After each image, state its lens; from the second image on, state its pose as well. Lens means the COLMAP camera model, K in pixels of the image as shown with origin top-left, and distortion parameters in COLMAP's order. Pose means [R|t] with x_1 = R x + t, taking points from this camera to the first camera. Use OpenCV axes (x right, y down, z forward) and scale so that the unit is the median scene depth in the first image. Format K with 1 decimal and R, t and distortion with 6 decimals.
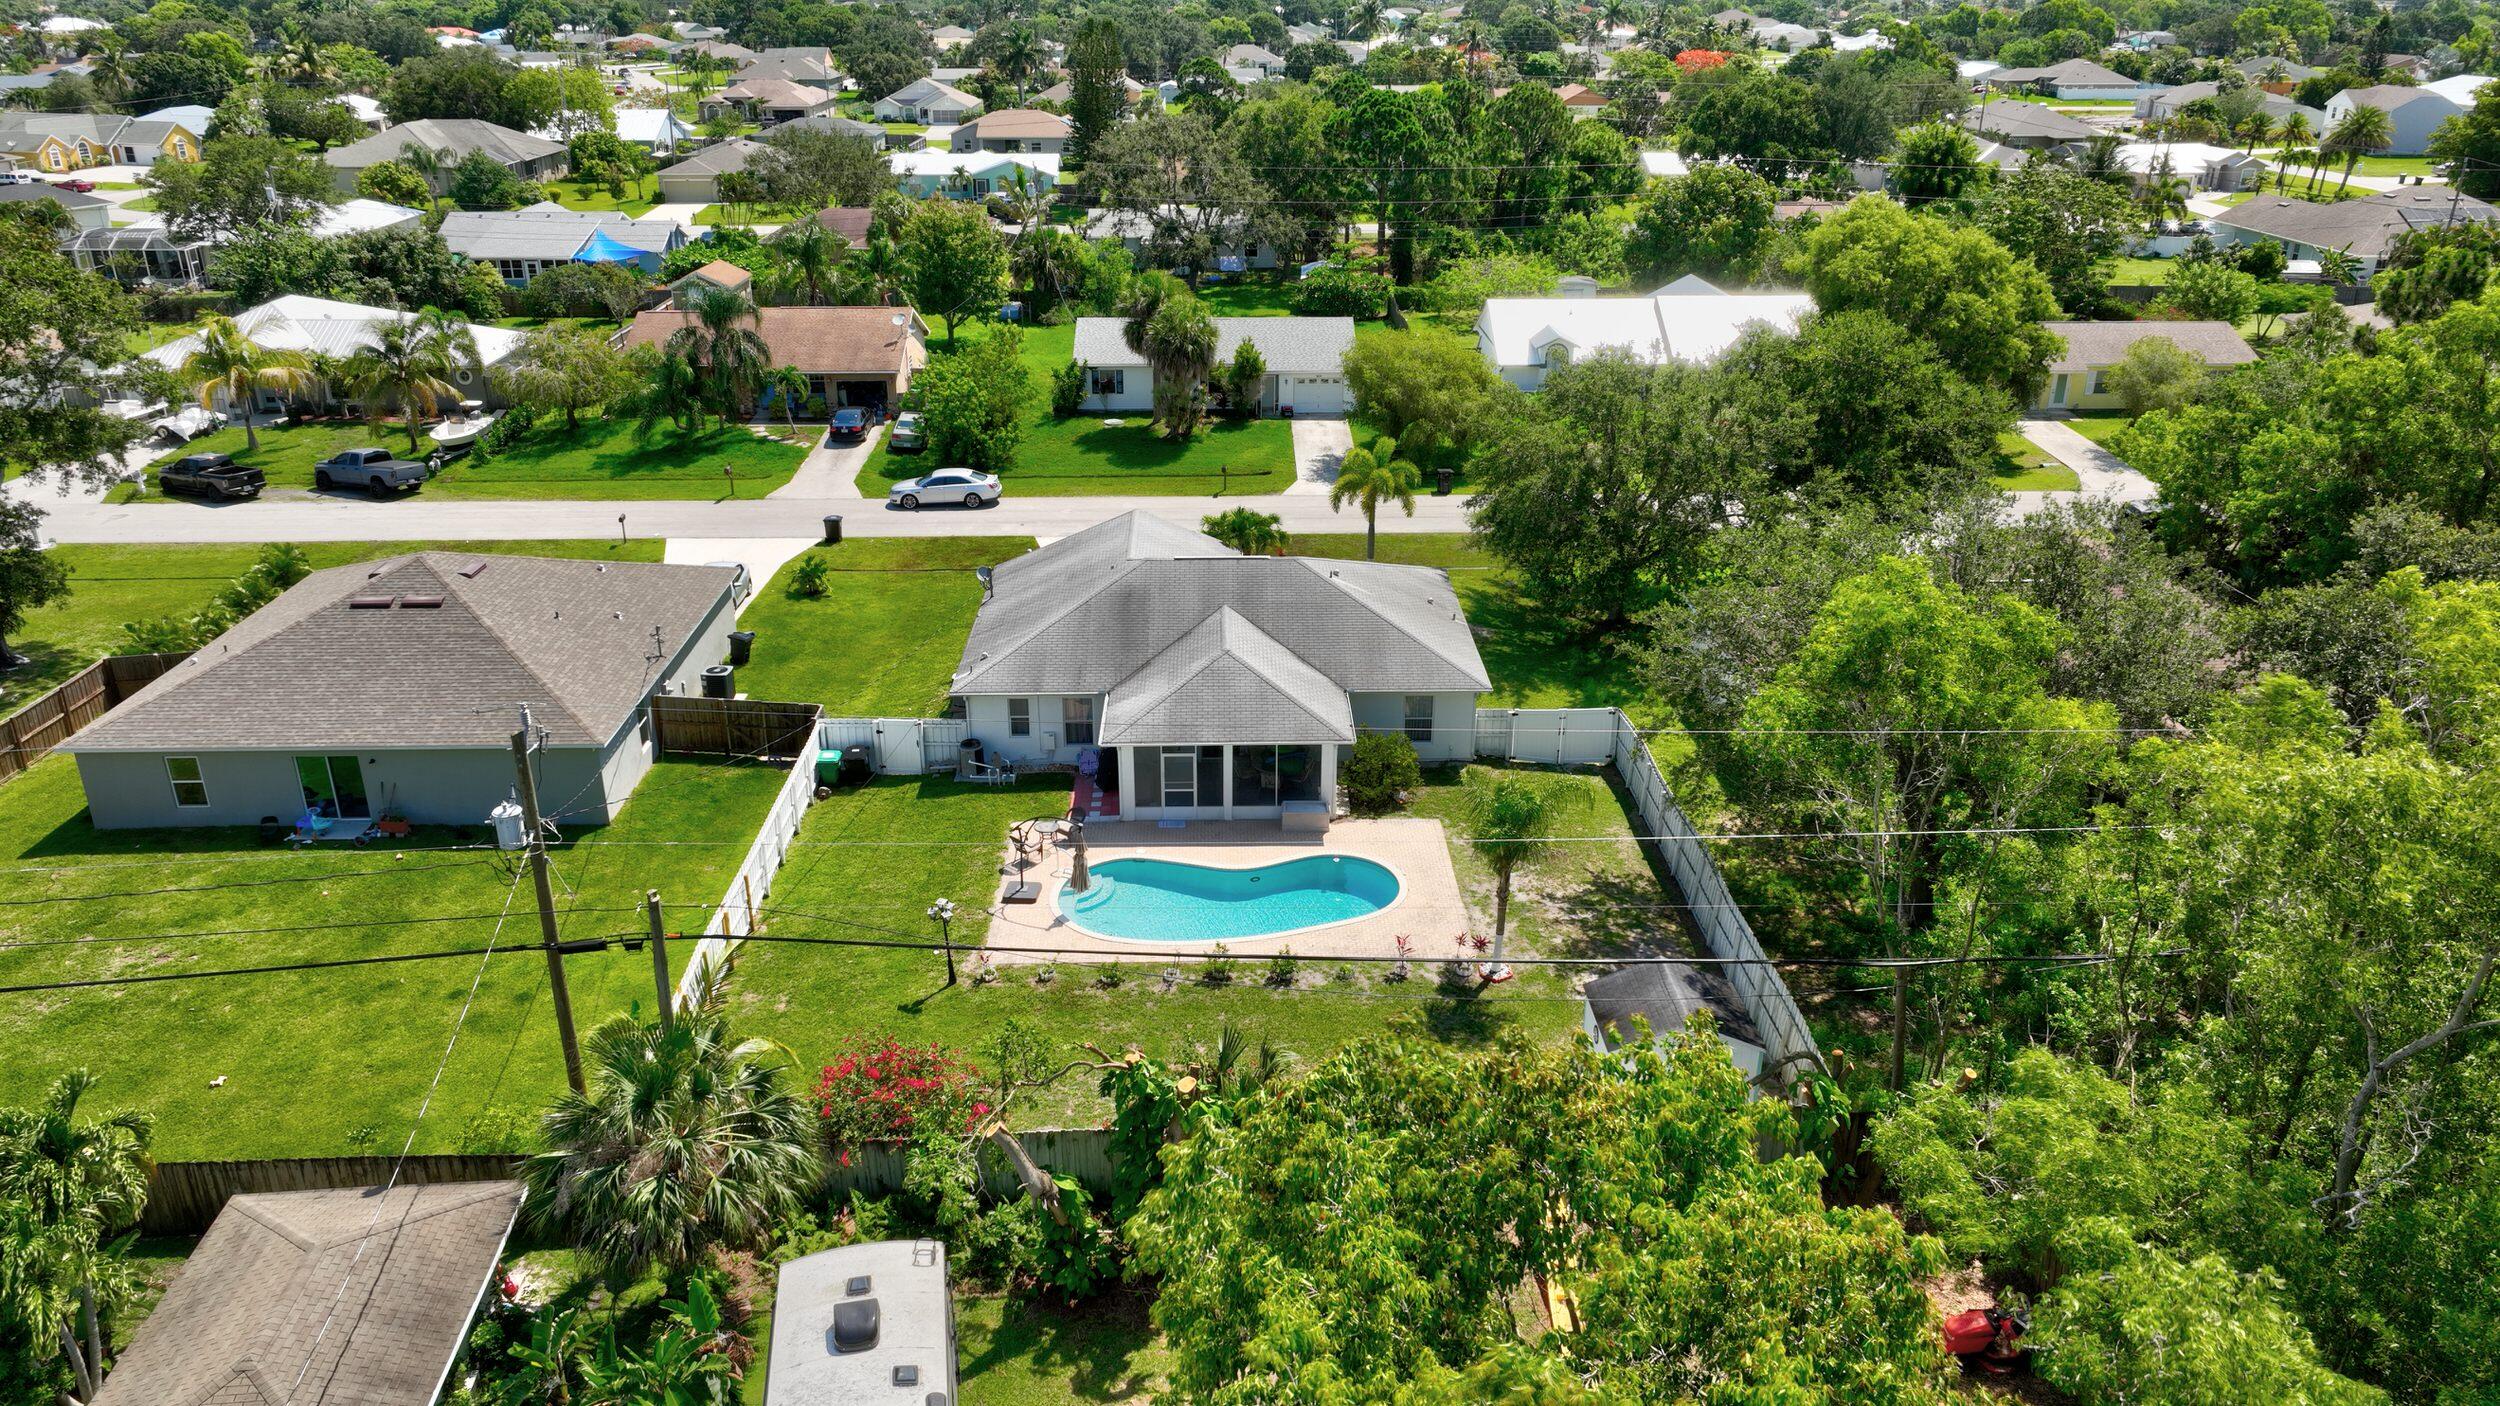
lens RADIAL K [[1774.5, 0, 1253.6], [0, 1774.5, 697.6], [0, 0, 1]] dist [0.002599, 0.013178]
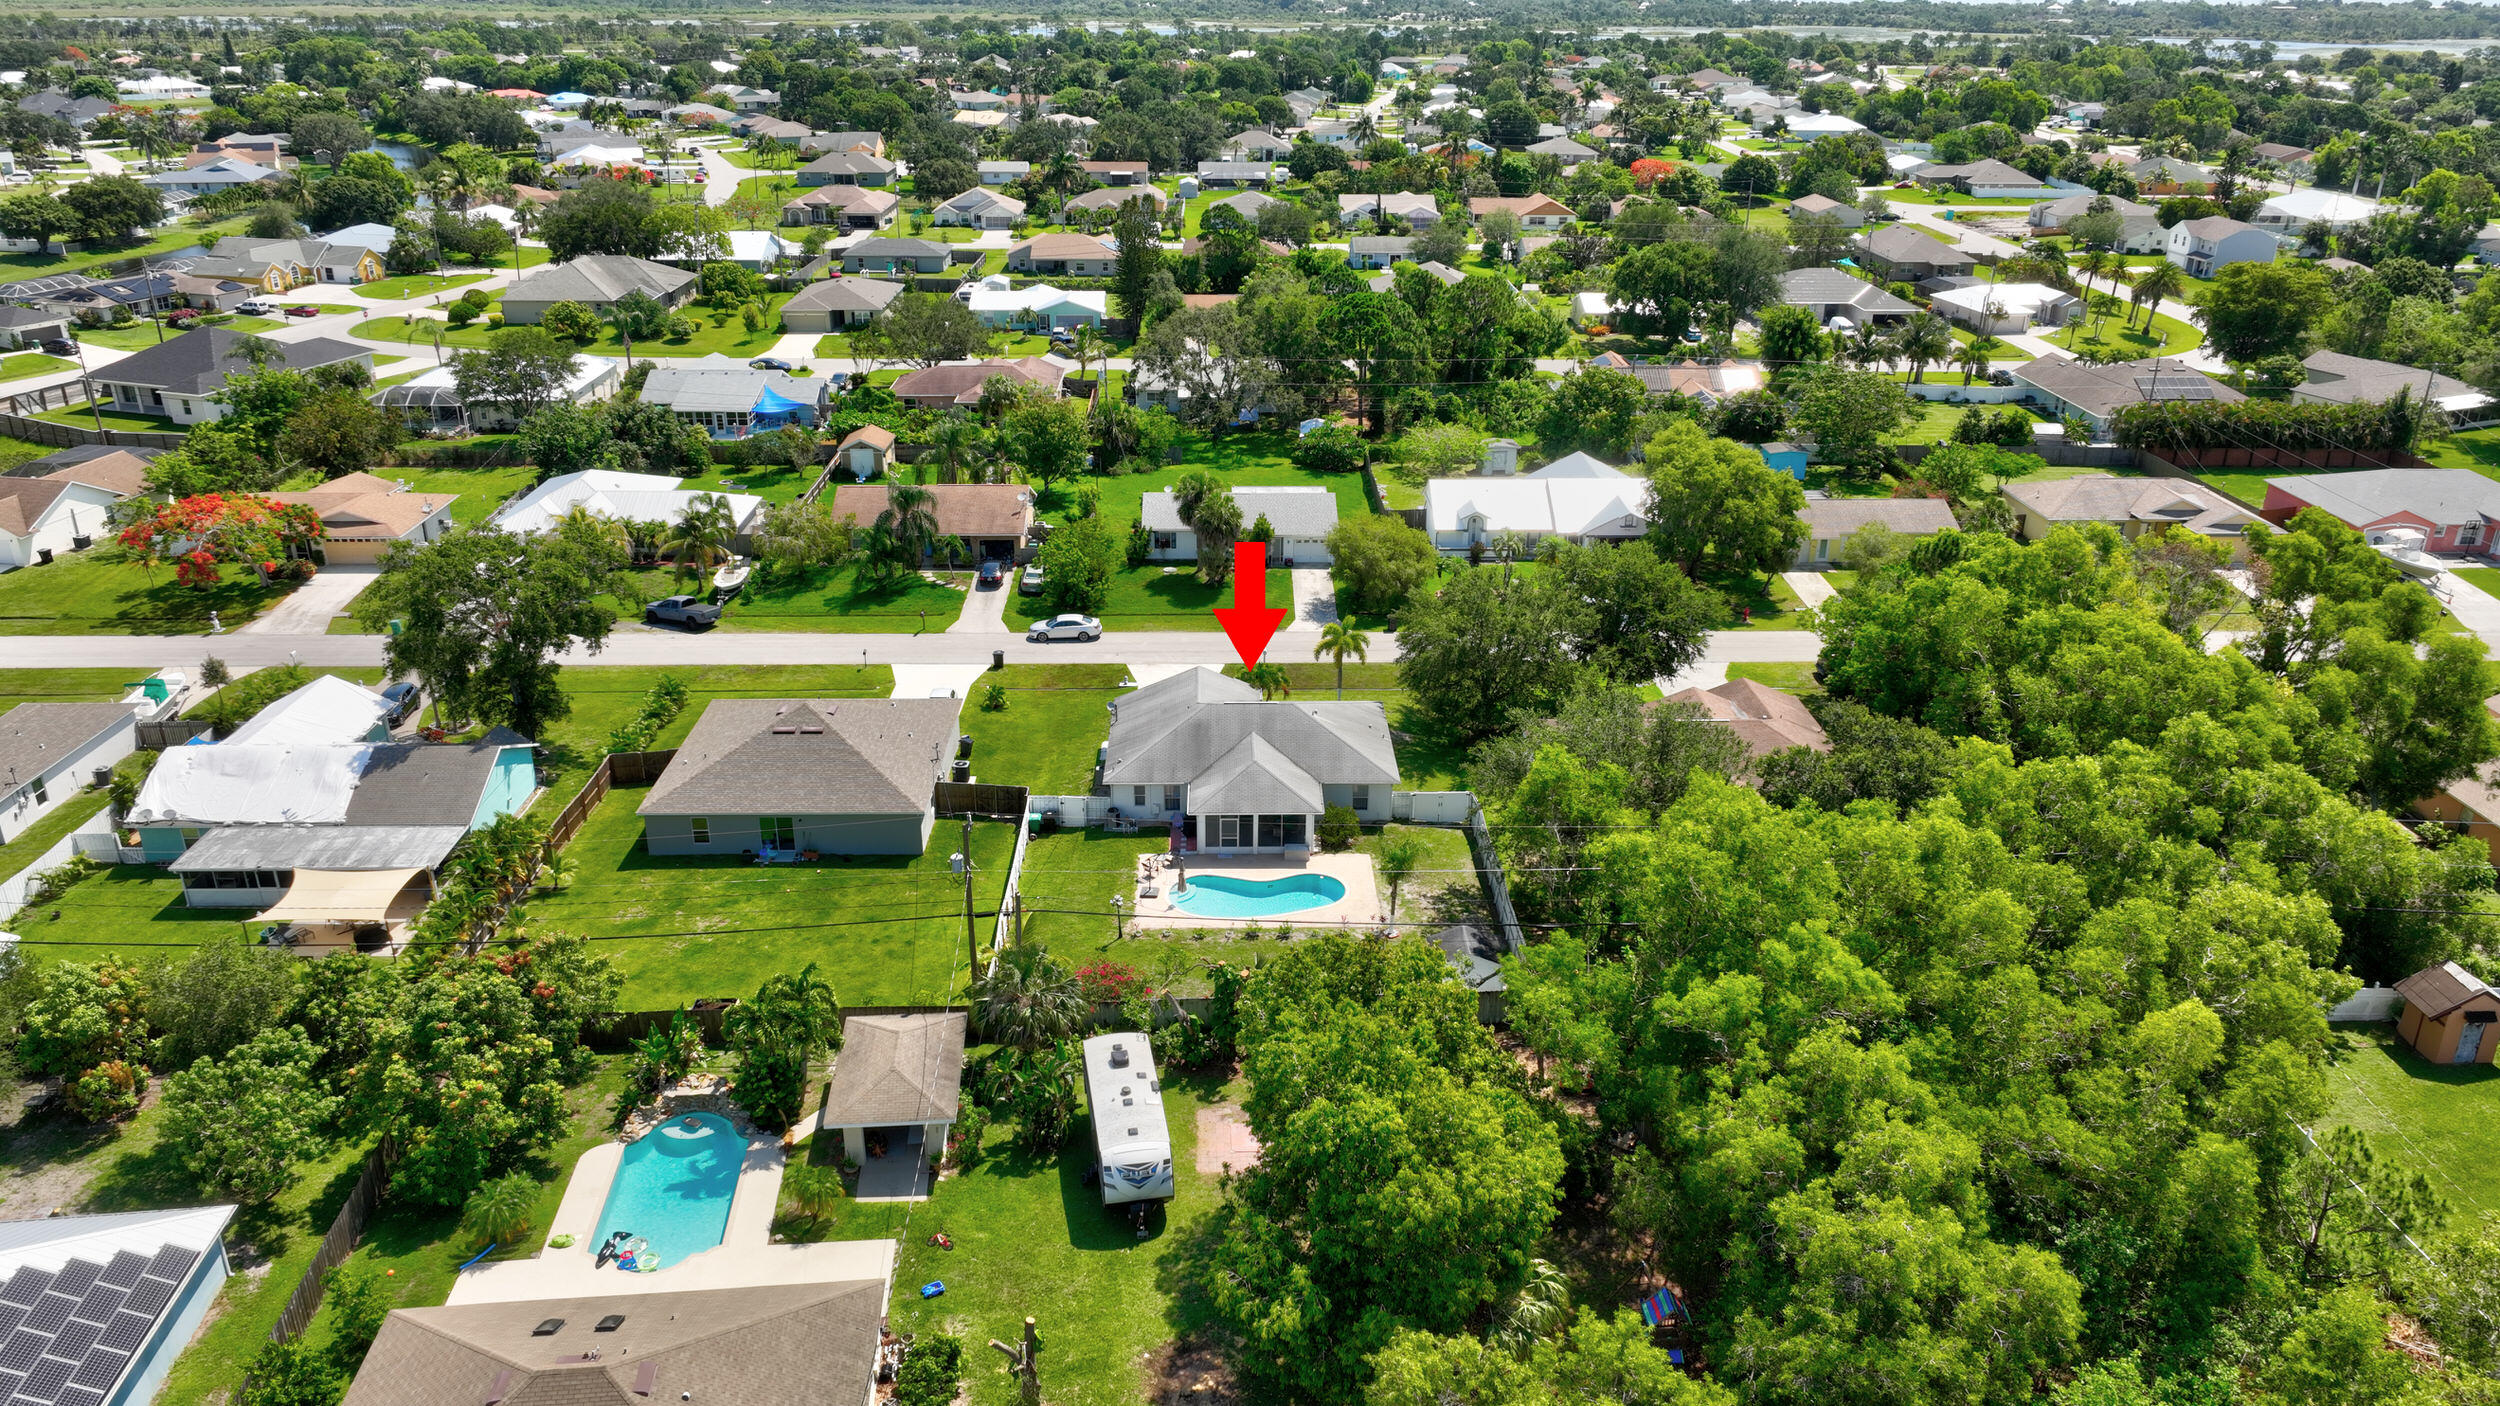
lens RADIAL K [[1774.5, 0, 1248.4], [0, 1774.5, 705.5], [0, 0, 1]] dist [0.002599, 0.013178]
pose [[0.999978, 0.005593, -0.003579, -0.009763], [-0.005577, 0.999974, 0.004557, -0.057491], [0.003604, -0.004537, 0.999983, -0.518984]]
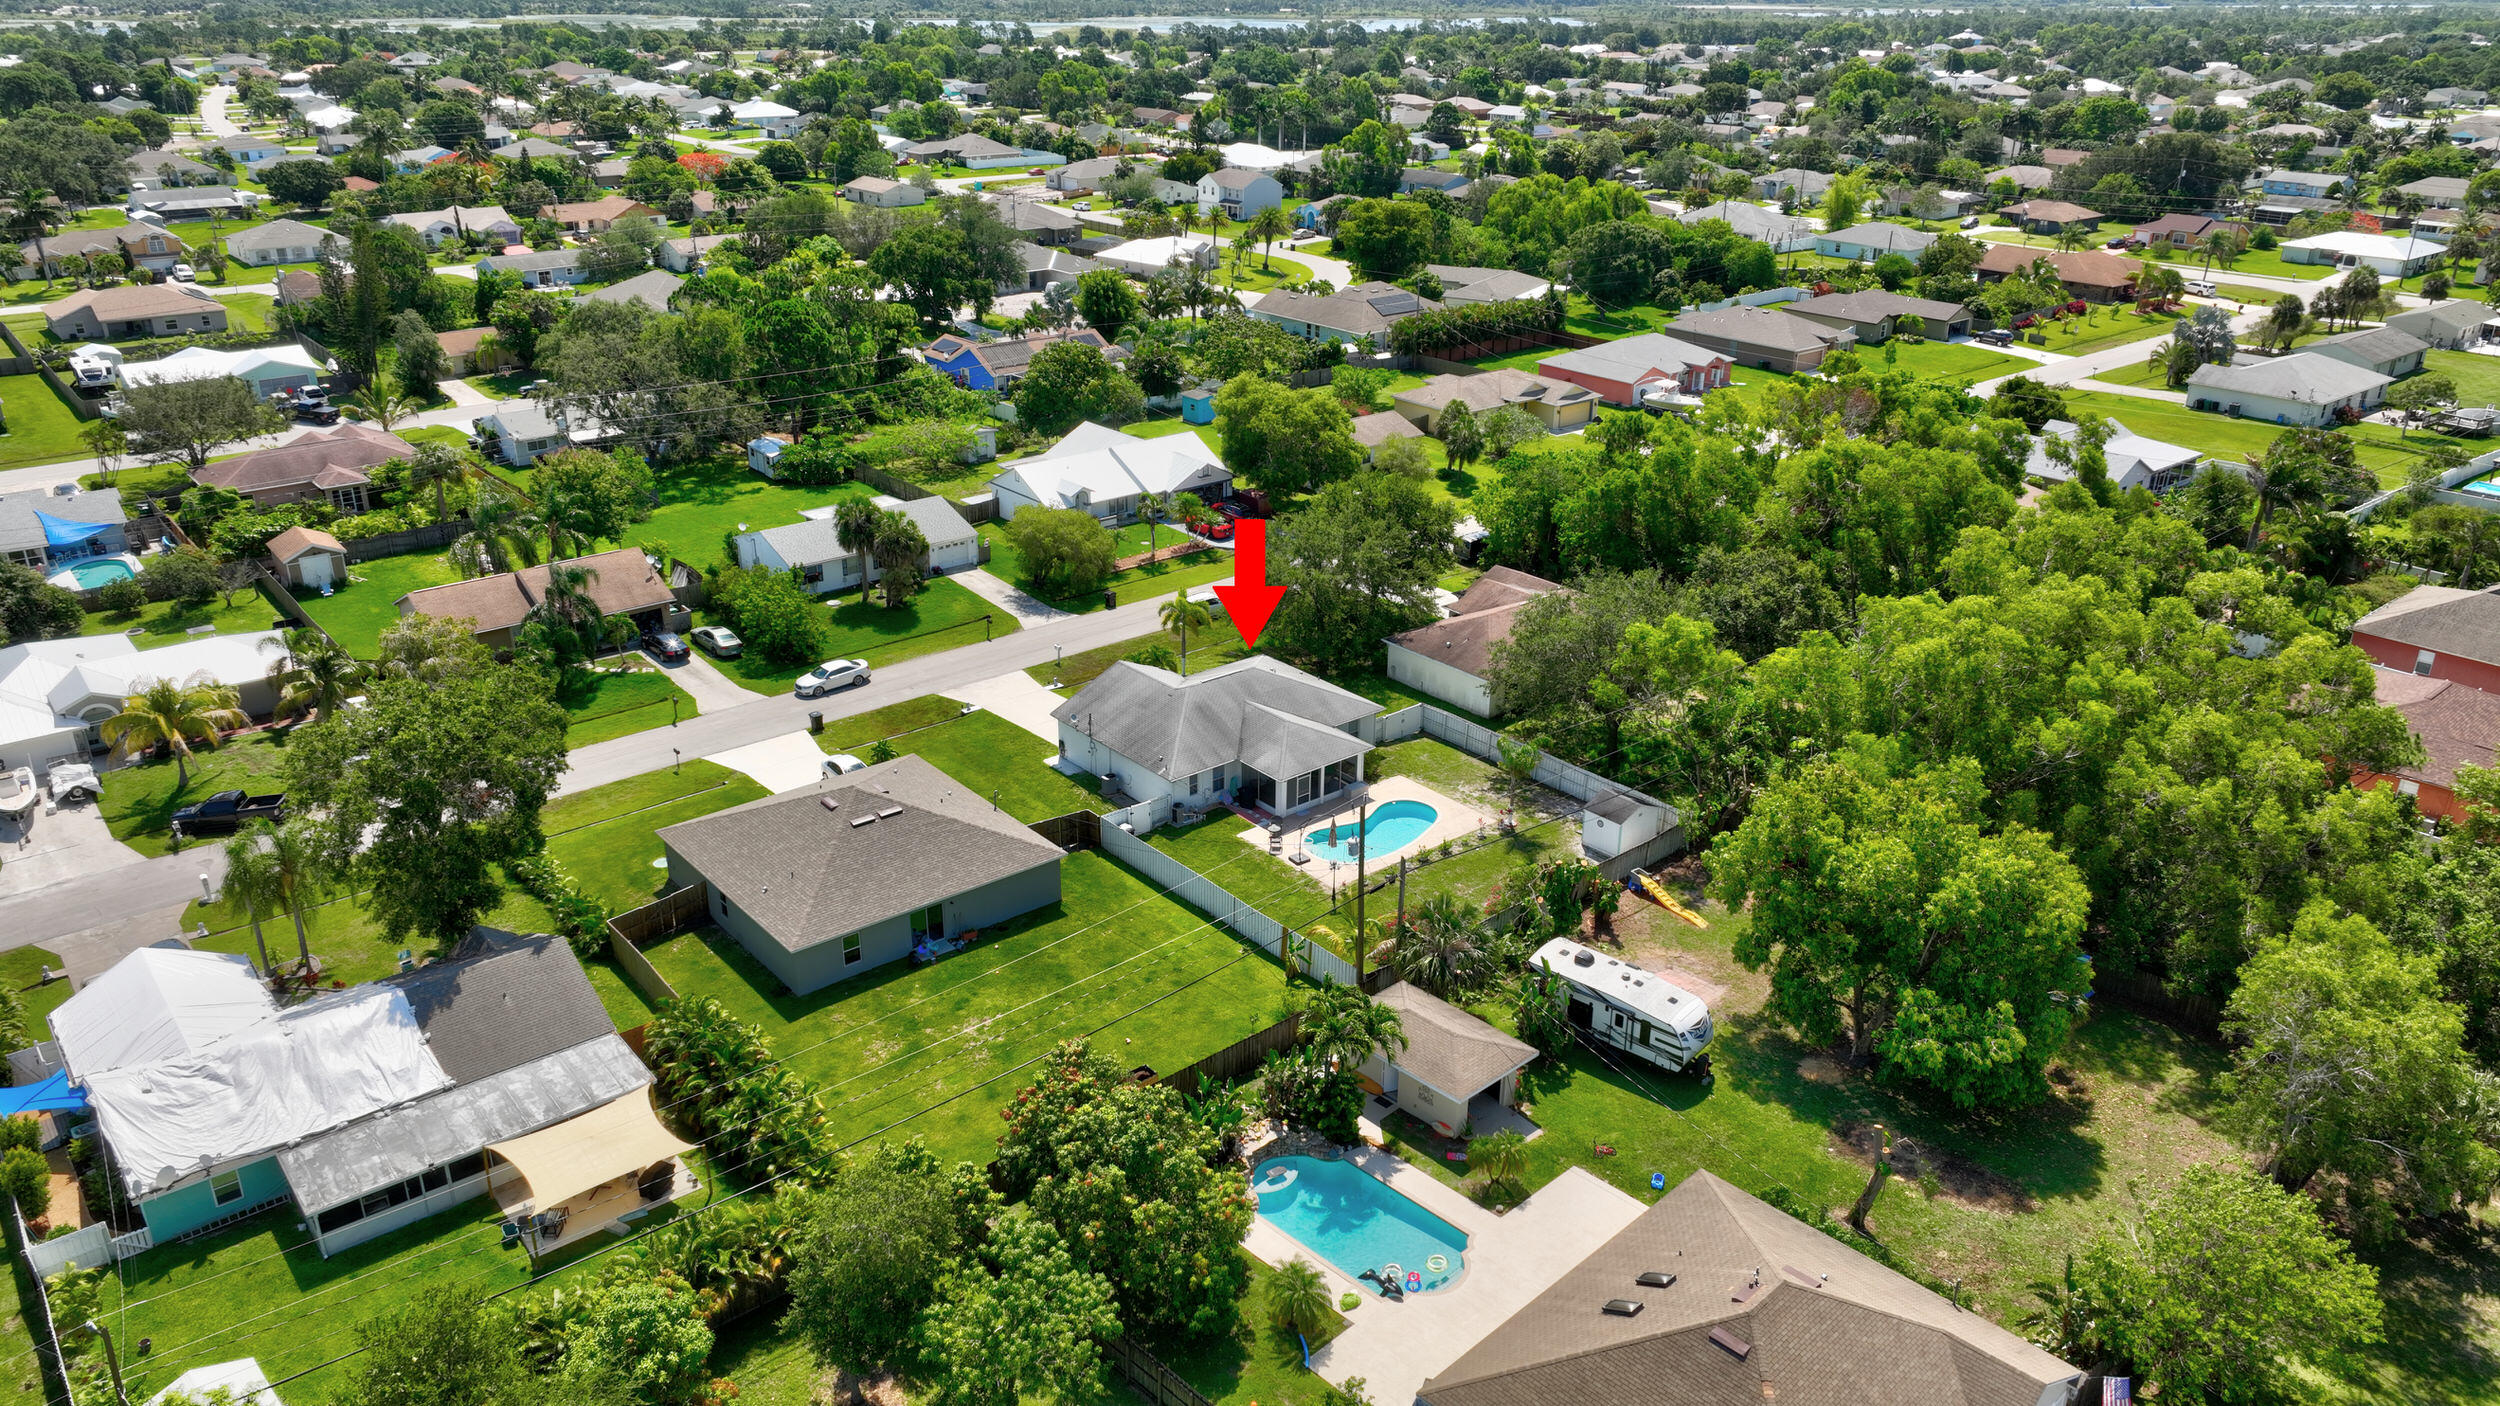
lens RADIAL K [[1774.5, 0, 1256.2], [0, 1774.5, 697.6], [0, 0, 1]] dist [0.002599, 0.013178]
pose [[0.782988, -0.237989, 0.574709, -0.718044], [0.234553, 0.968675, 0.081574, -0.135823], [-0.576120, 0.070928, 0.814282, -0.347950]]
